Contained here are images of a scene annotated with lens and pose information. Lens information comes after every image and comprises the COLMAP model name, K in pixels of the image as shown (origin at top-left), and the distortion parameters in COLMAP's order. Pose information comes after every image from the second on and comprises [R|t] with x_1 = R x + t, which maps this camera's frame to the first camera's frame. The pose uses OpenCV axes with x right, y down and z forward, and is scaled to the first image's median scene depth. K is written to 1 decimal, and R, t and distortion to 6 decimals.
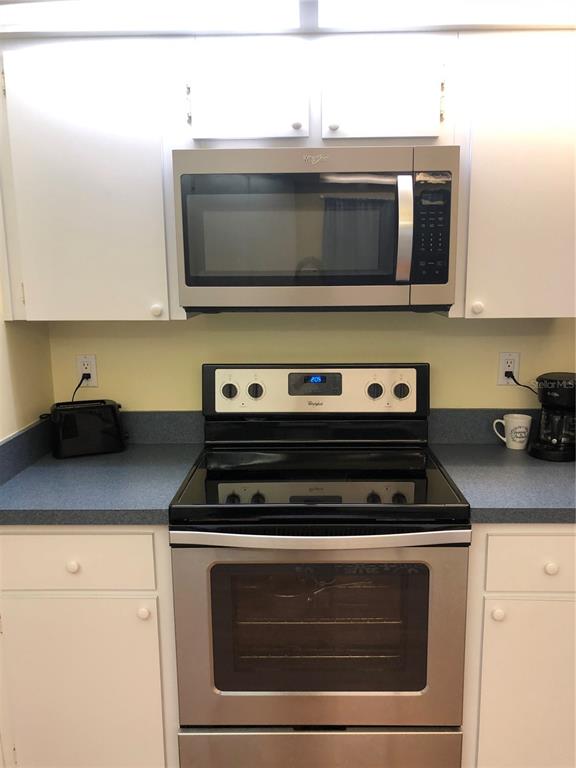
lens RADIAL K [[627.3, 0, 293.0], [0, 627.3, 389.8], [0, 0, 1]] dist [0.038772, -0.049256]
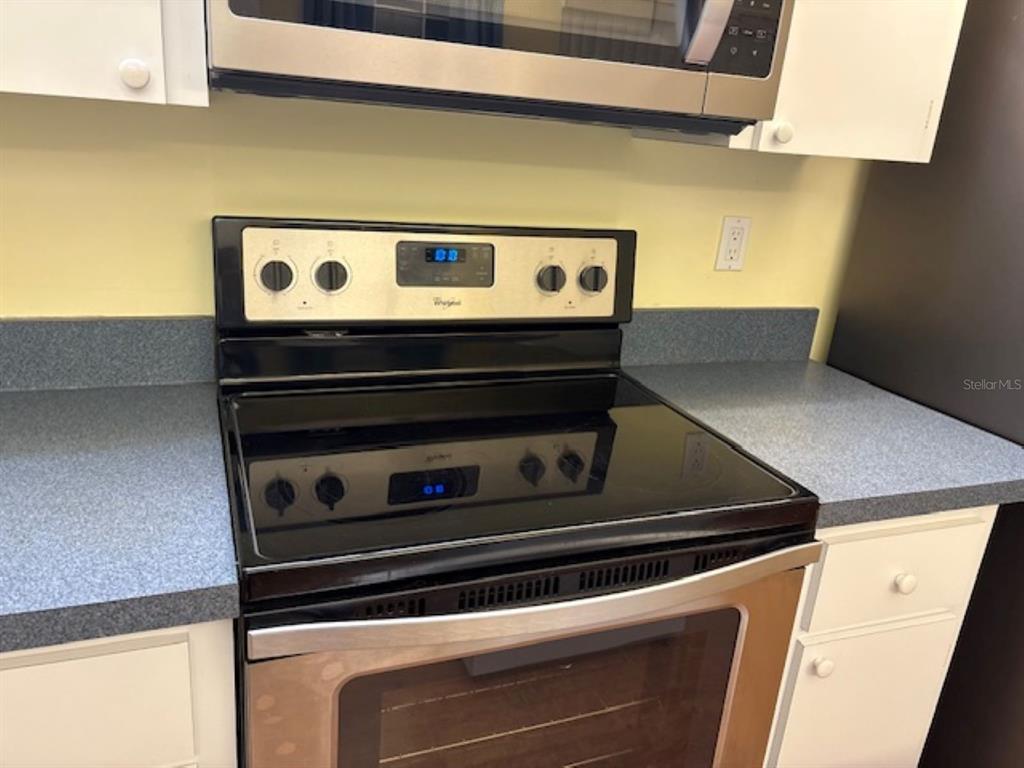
lens RADIAL K [[780.3, 0, 504.0], [0, 780.3, 377.2], [0, 0, 1]] dist [0.041638, -0.039190]
pose [[0.919636, -0.041451, 0.390579, -0.178778], [-0.019191, 0.988486, 0.150092, -0.014879], [-0.392303, -0.145526, 0.908251, 0.378950]]
